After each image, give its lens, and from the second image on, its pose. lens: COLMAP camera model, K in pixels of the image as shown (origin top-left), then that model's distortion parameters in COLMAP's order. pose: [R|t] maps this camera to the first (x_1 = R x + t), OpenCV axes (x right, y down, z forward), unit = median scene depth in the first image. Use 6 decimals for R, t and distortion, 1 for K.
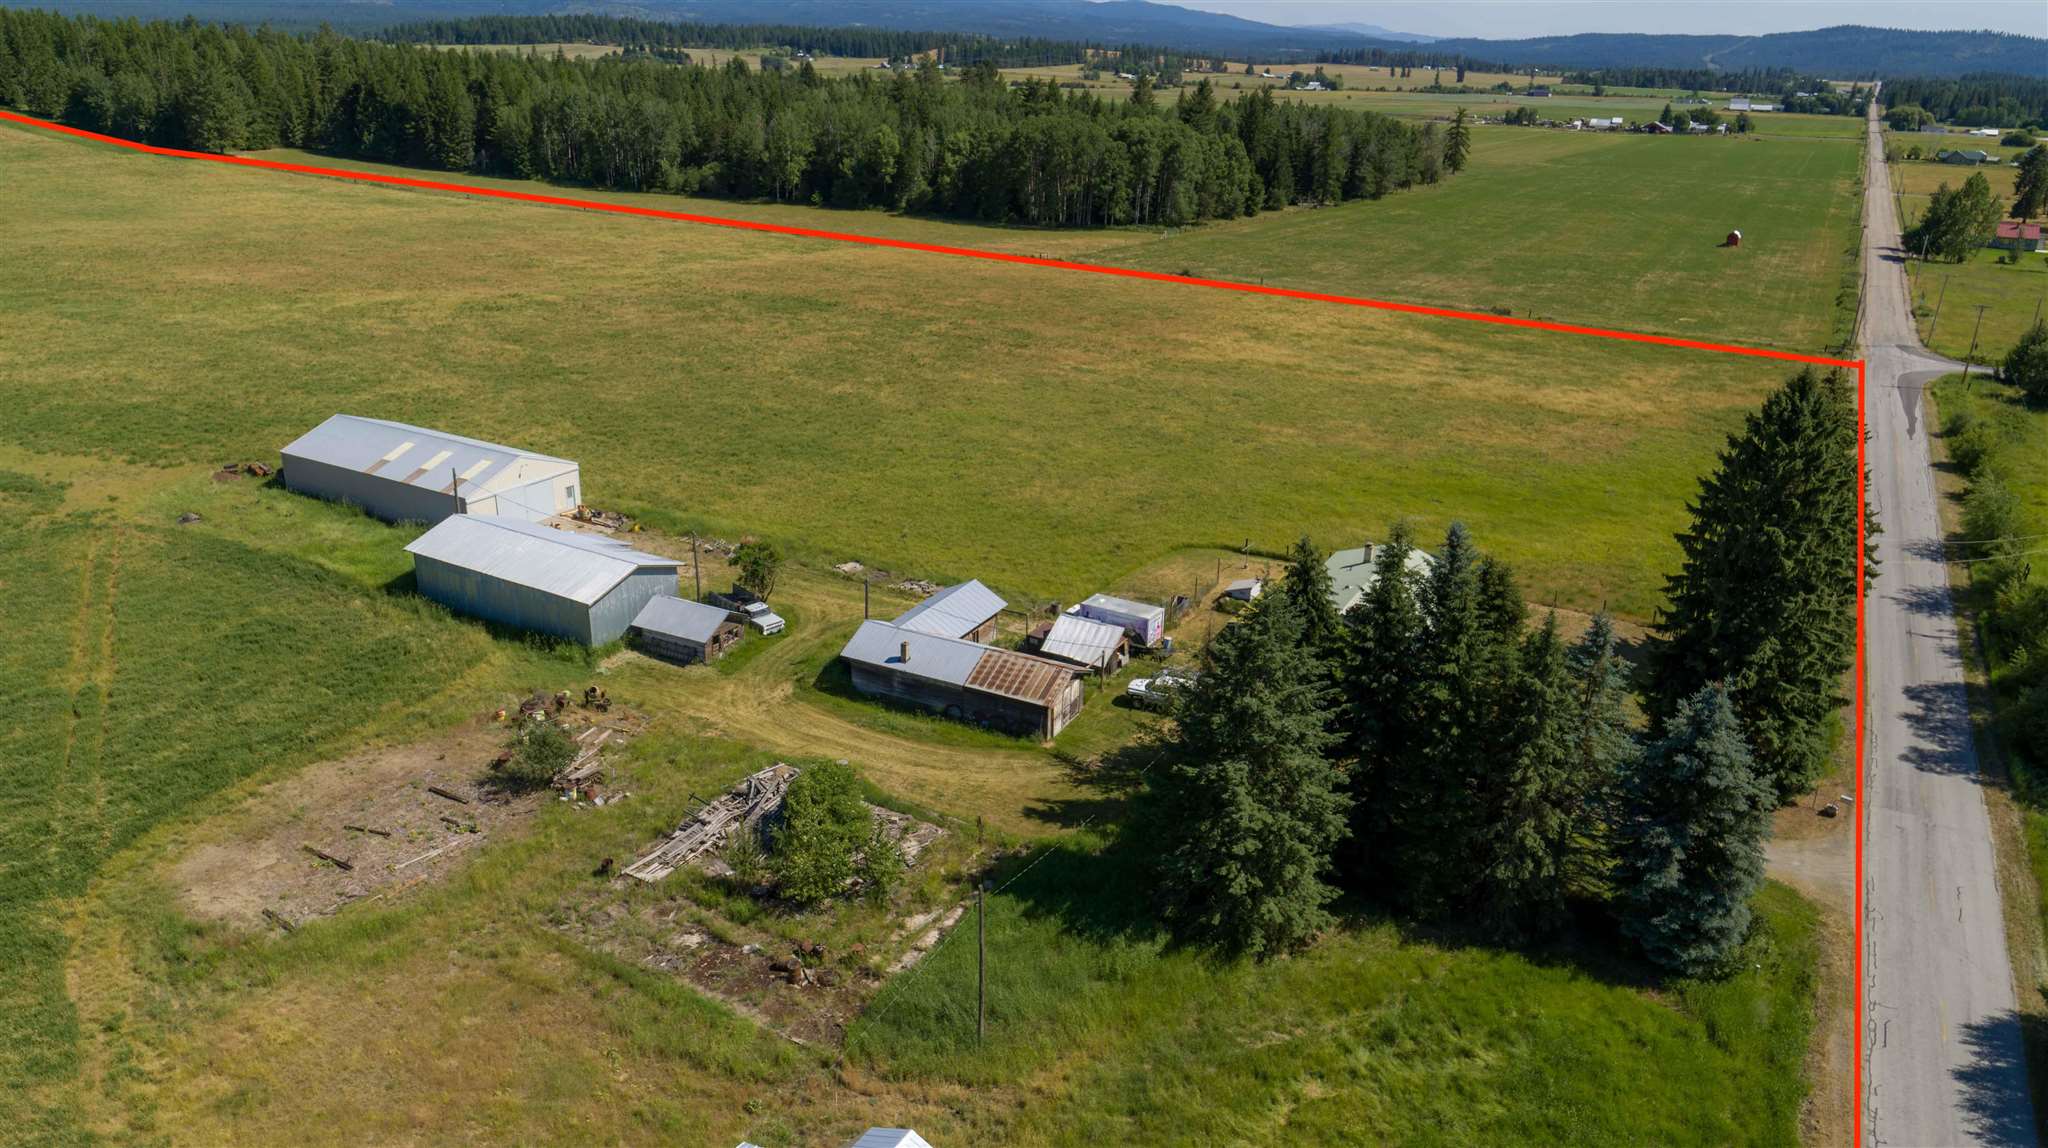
lens RADIAL K [[1389.5, 0, 1044.1], [0, 1389.5, 584.6], [0, 0, 1]] dist [0.003663, -0.001458]
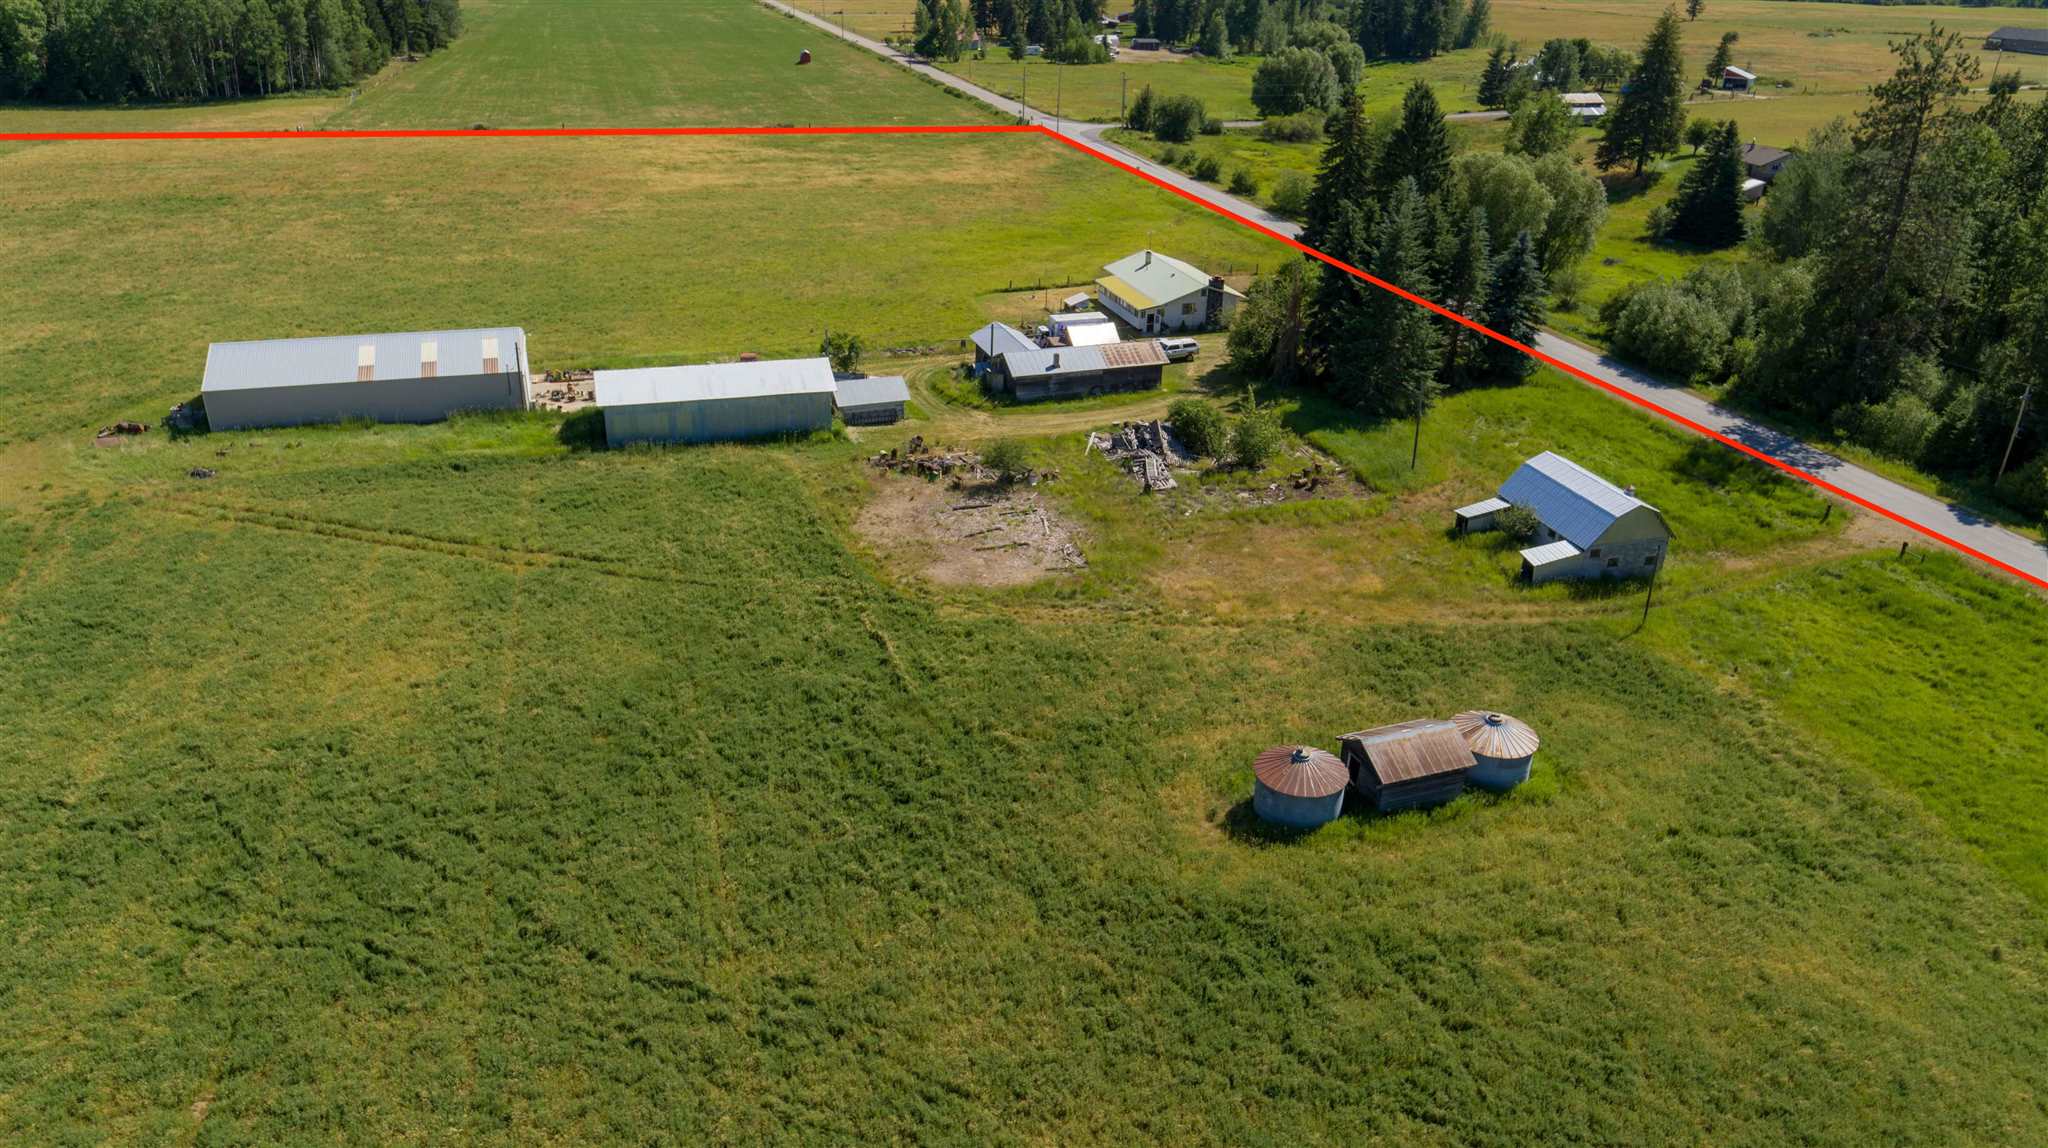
lens RADIAL K [[1398.0, 0, 1035.5], [0, 1398.0, 563.2], [0, 0, 1]] dist [0.002062, 0.001614]
pose [[0.687076, -0.315533, 0.654497, -0.300992], [0.257068, 0.948087, 0.187208, -0.007552], [-0.679590, 0.039624, 0.732521, -0.008131]]
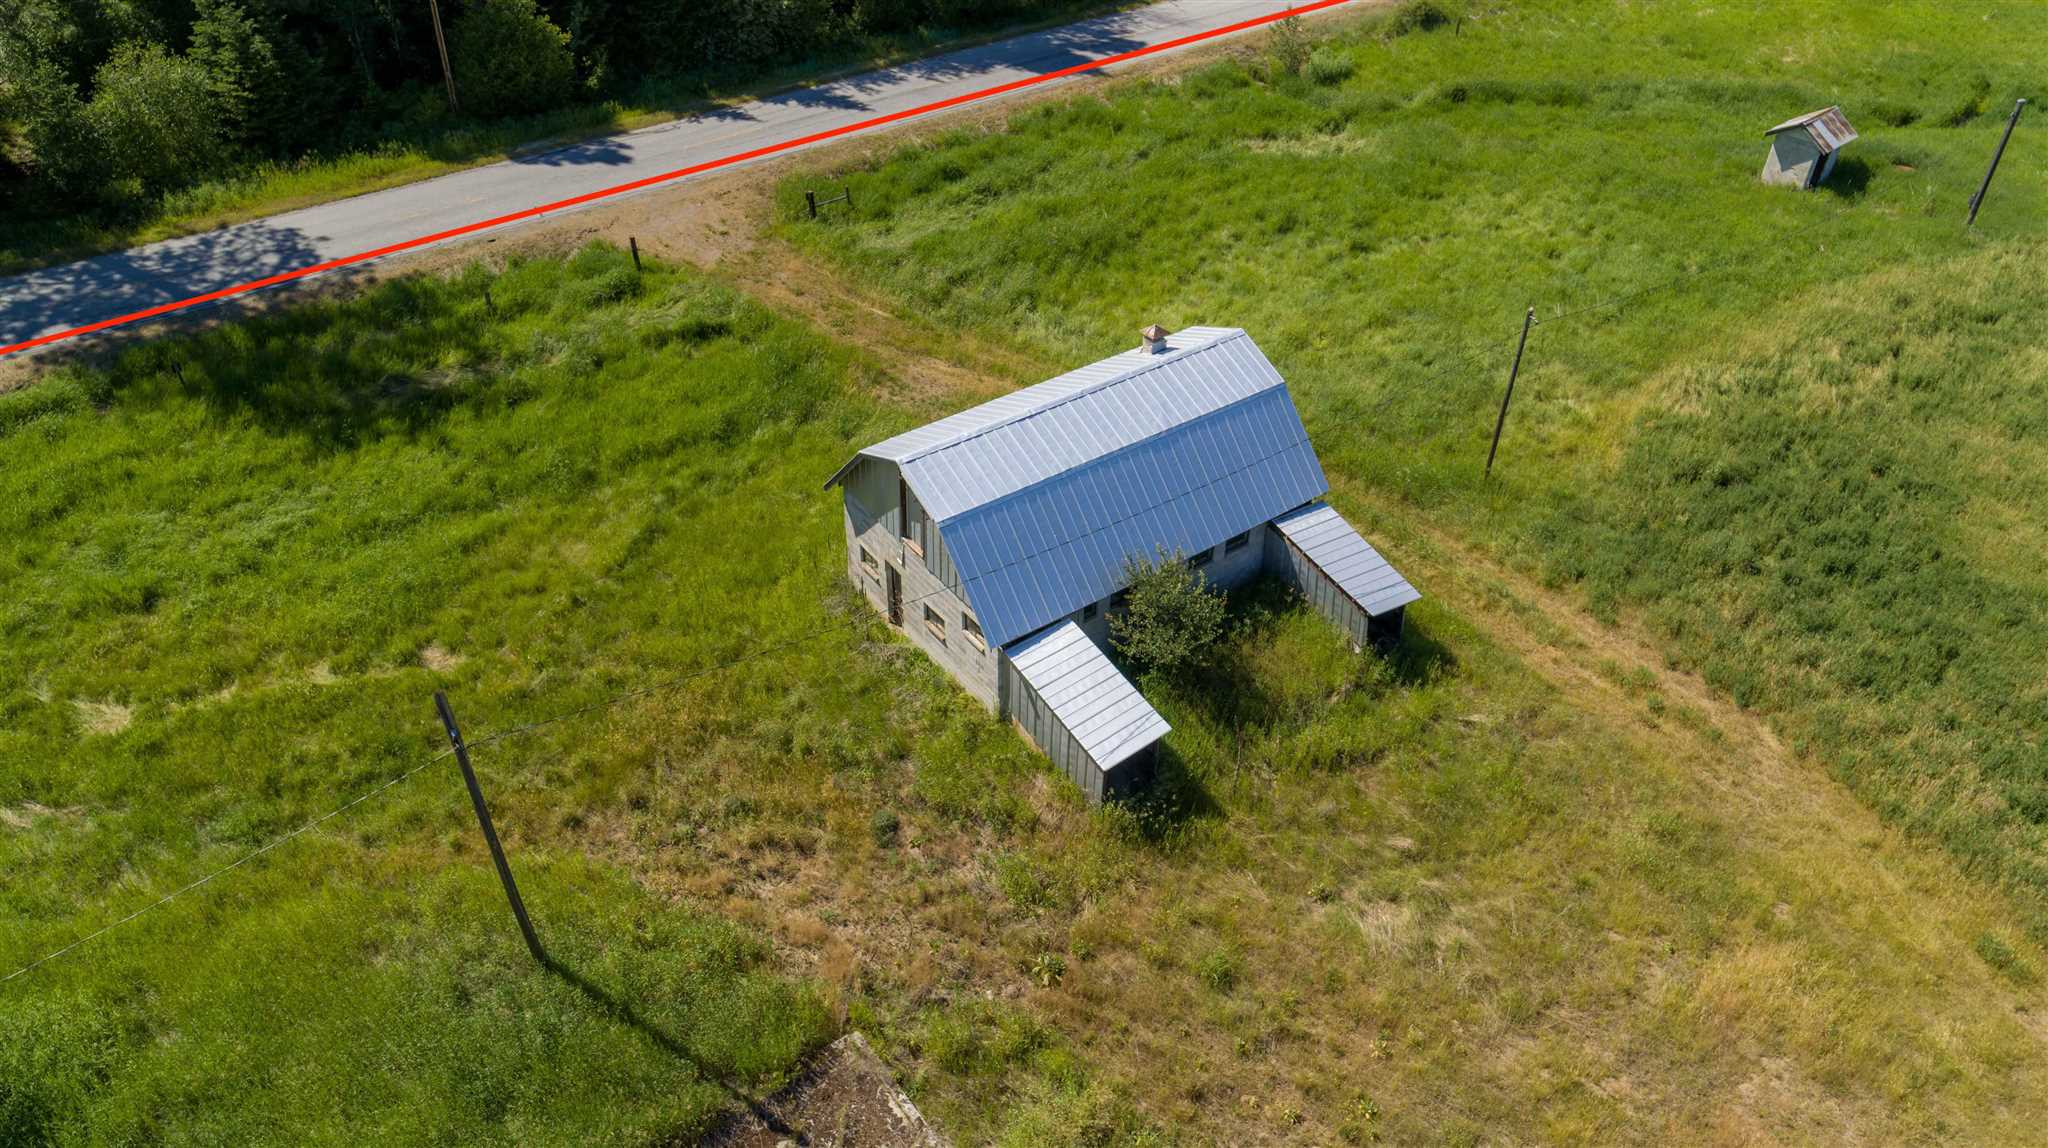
lens RADIAL K [[1403.2, 0, 1033.2], [0, 1403.2, 570.3], [0, 0, 1]] dist [-0.002936, -0.000962]
pose [[-0.914857, -0.283308, 0.287703, -0.050729], [0.109034, 0.512721, 0.851604, -0.019350], [-0.388778, 0.810465, -0.438176, 0.184363]]
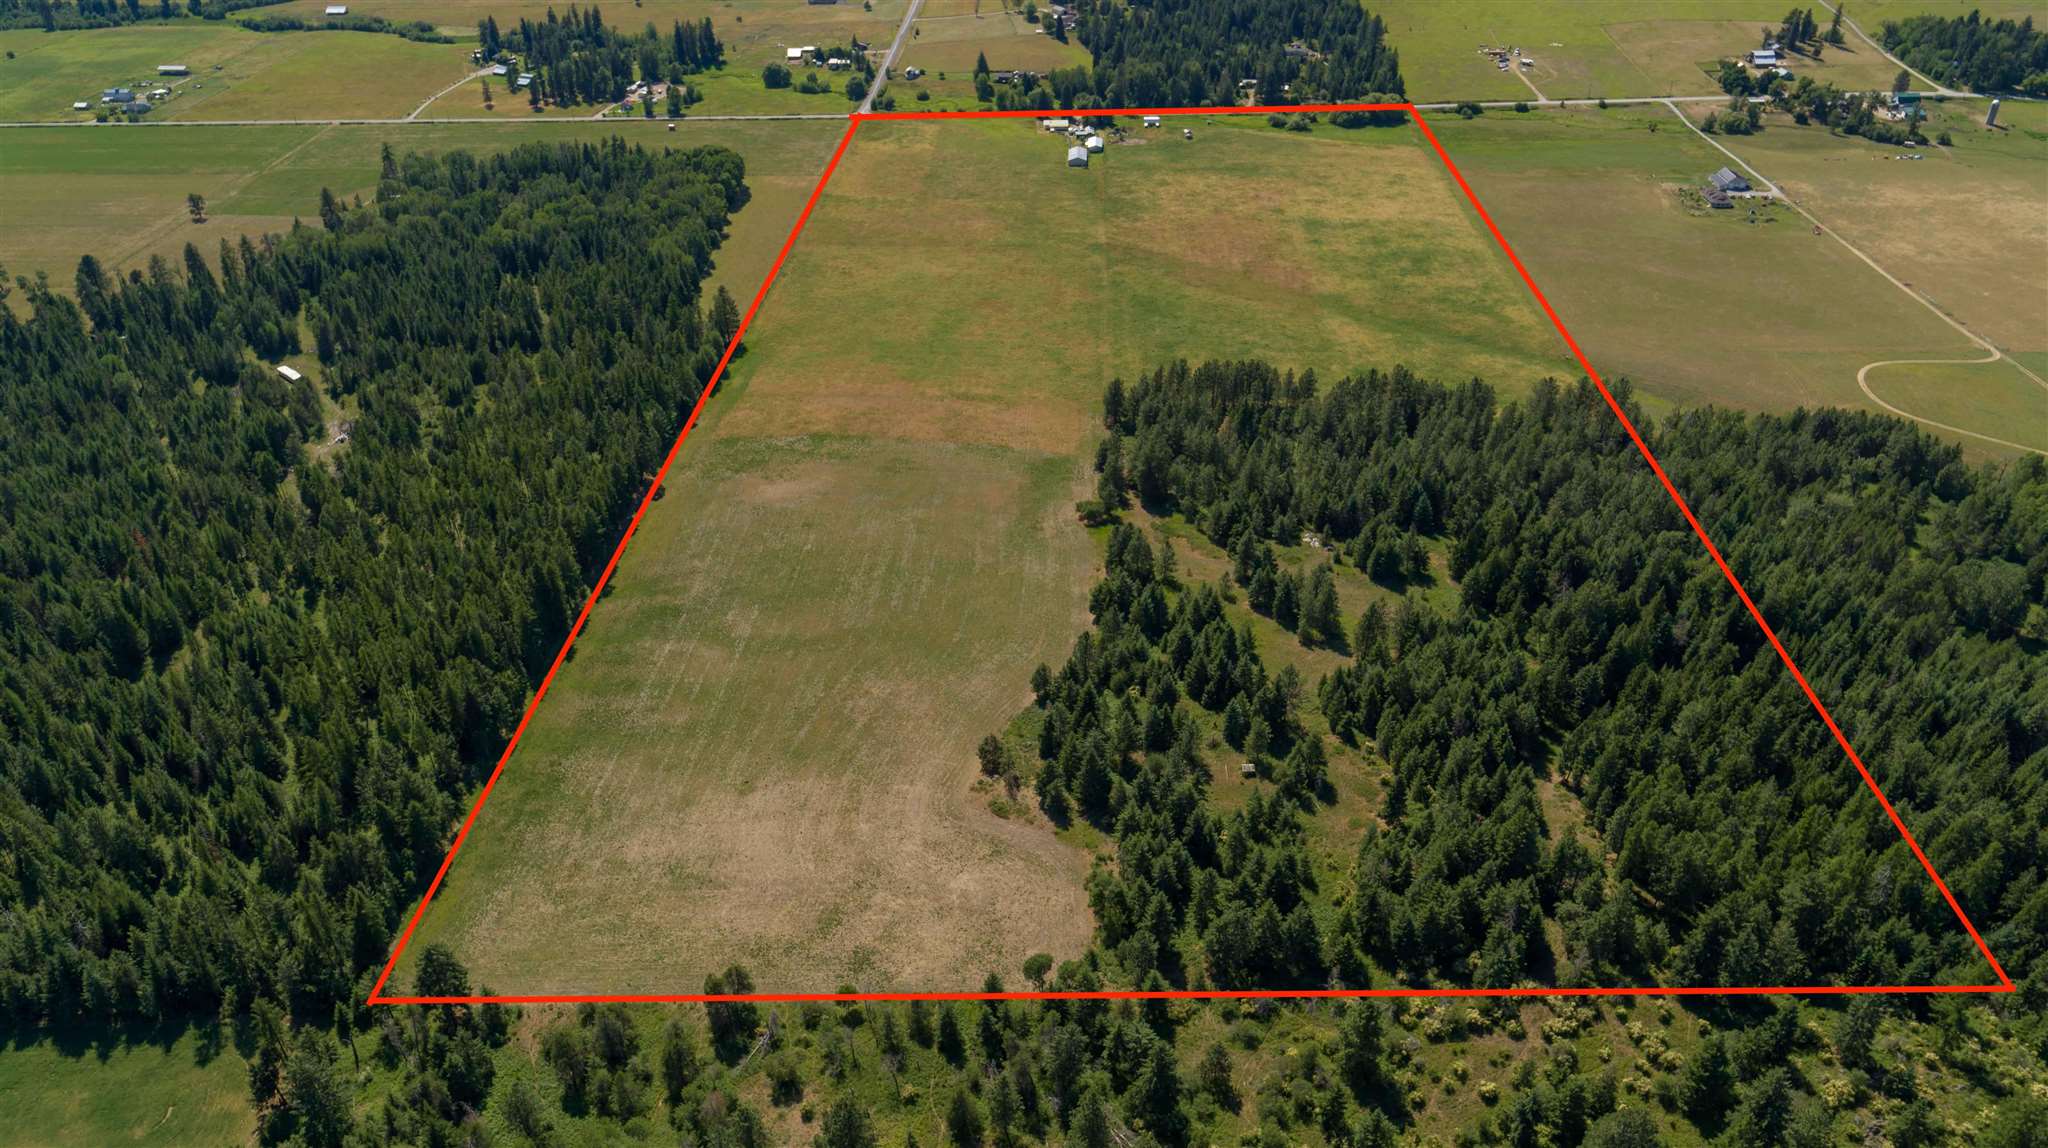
lens RADIAL K [[1403.2, 0, 1033.2], [0, 1403.2, 570.3], [0, 0, 1]] dist [-0.002936, -0.000962]
pose [[-0.453191, -0.504149, 0.735154, -2.632122], [0.329580, 0.671504, 0.663671, -1.380876], [-0.828248, 0.543062, -0.138162, 1.292834]]
